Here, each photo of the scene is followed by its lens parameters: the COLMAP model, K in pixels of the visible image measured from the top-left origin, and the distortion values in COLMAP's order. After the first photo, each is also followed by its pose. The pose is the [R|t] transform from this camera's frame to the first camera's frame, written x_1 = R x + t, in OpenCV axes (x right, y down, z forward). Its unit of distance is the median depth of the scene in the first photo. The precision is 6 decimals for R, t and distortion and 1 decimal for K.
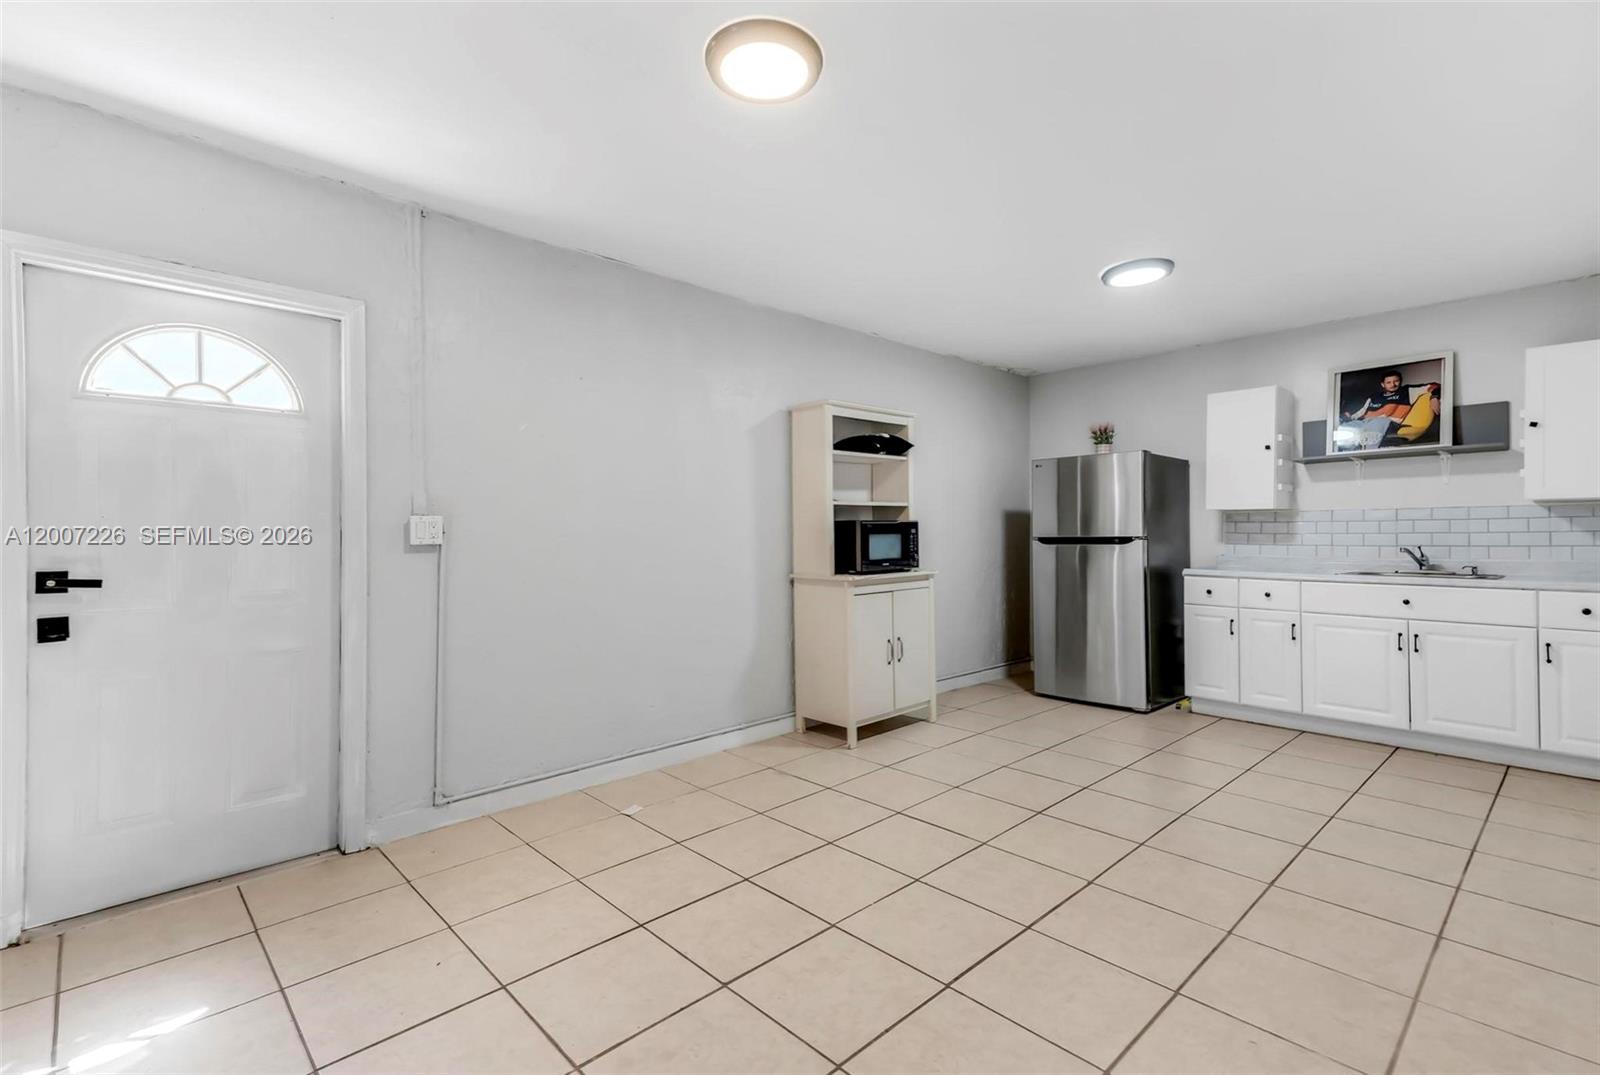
lens RADIAL K [[744.0, 0, 813.7], [0, 744.0, 536.0], [0, 0, 1]] dist [0.034516, -0.000568]
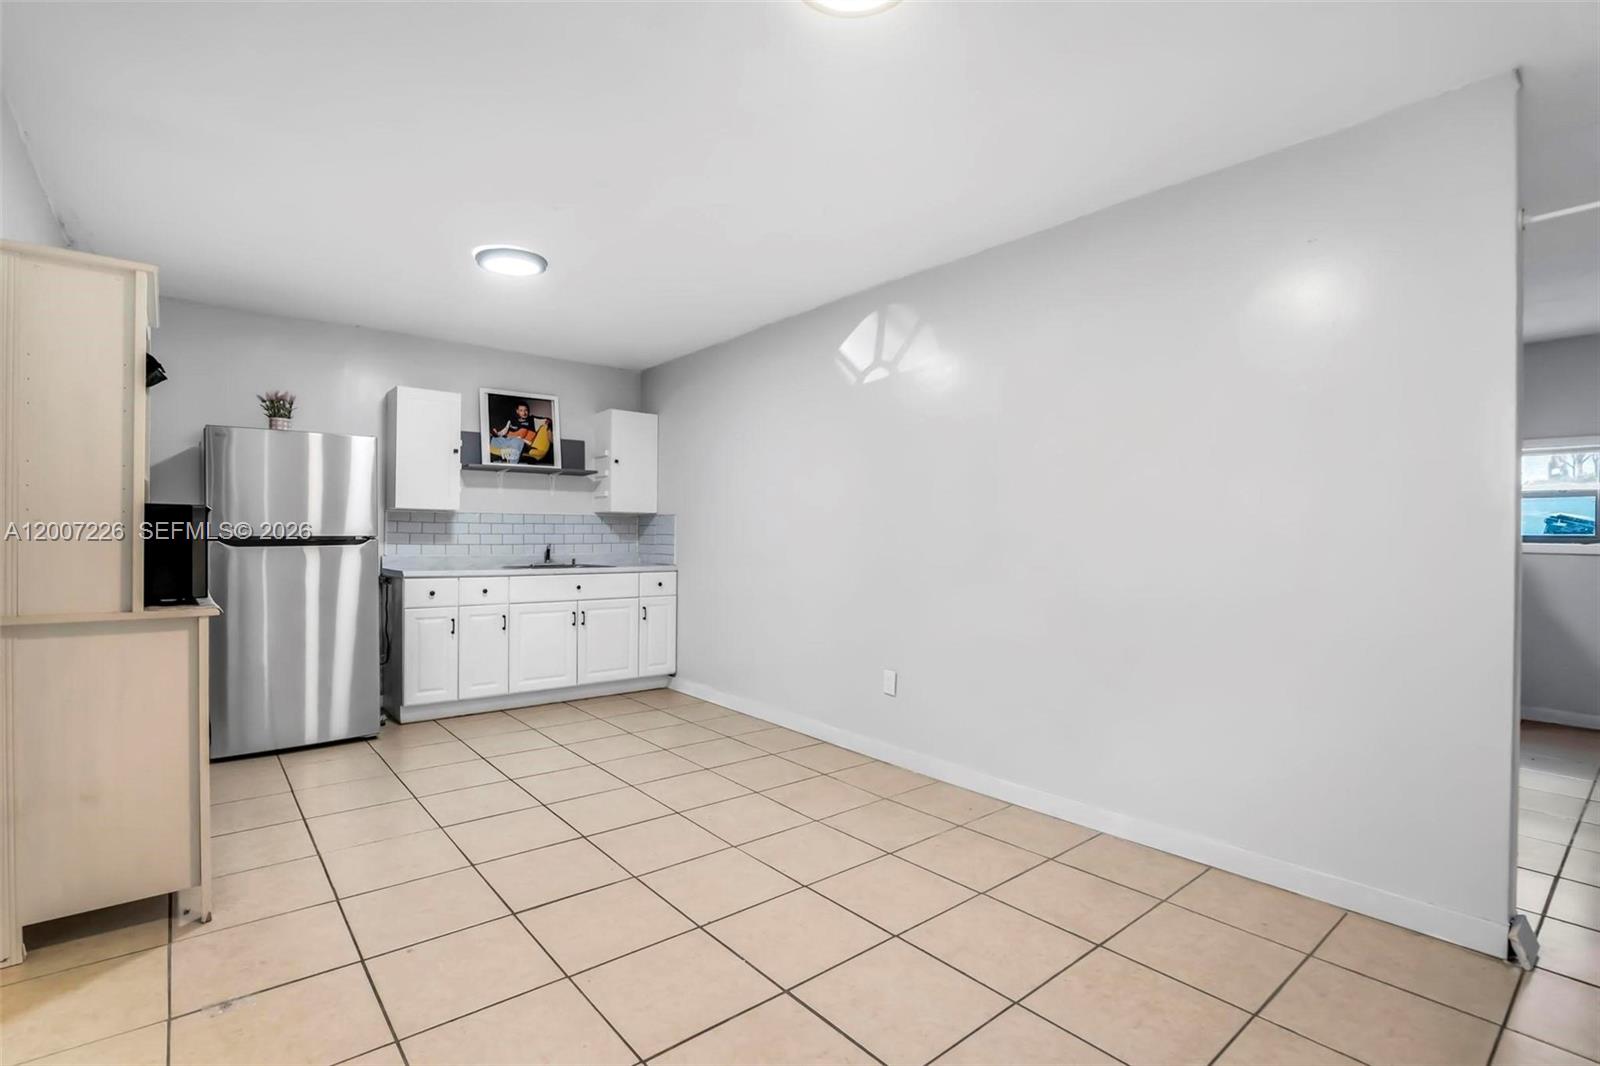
lens RADIAL K [[754.9, 0, 800.0], [0, 754.9, 533.0], [0, 0, 1]] dist [-0.000923, -0.000034]
pose [[0.069667, 0.007427, 0.997543, -0.425048], [-0.003751, 0.999967, -0.007183, 0.001826], [-0.997563, -0.003241, 0.069693, 0.472708]]
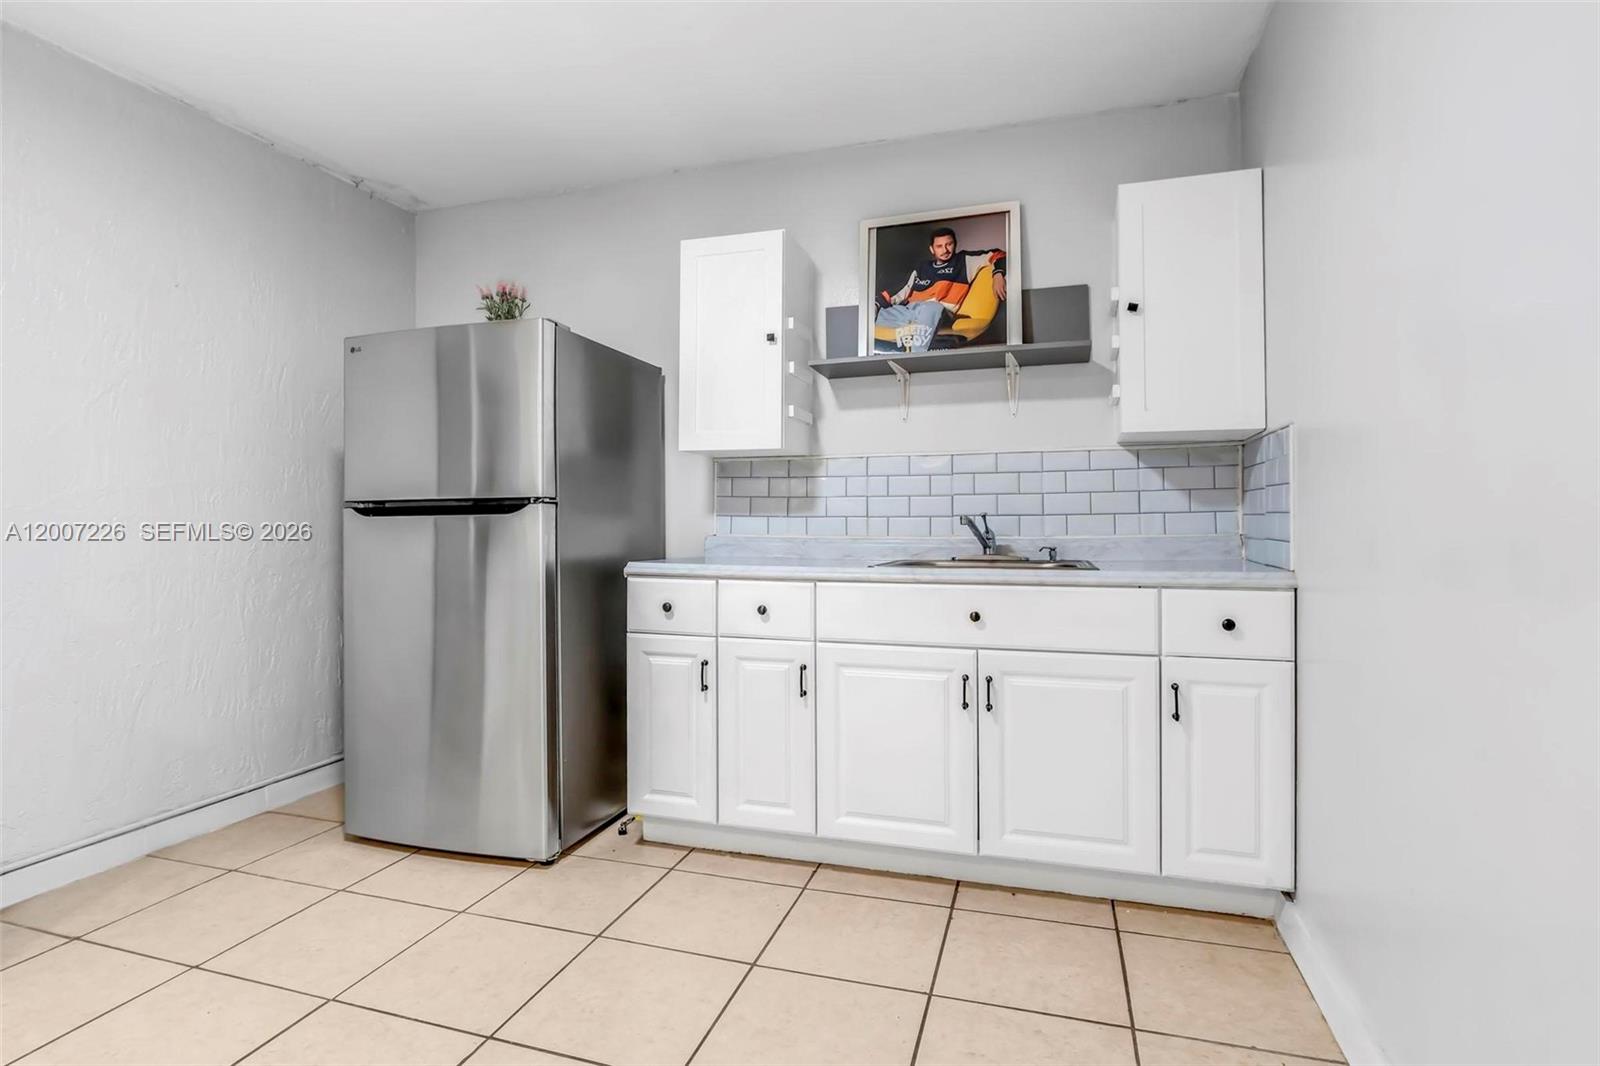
lens RADIAL K [[789.3, 0, 795.9], [0, 789.3, 512.4], [0, 0, 1]] dist [-0.002927, -0.000084]
pose [[0.881587, 0.004760, 0.471998, 0.363600], [0.002980, 0.999873, -0.015650, 0.020159], [-0.472012, 0.015203, 0.881461, 0.507706]]
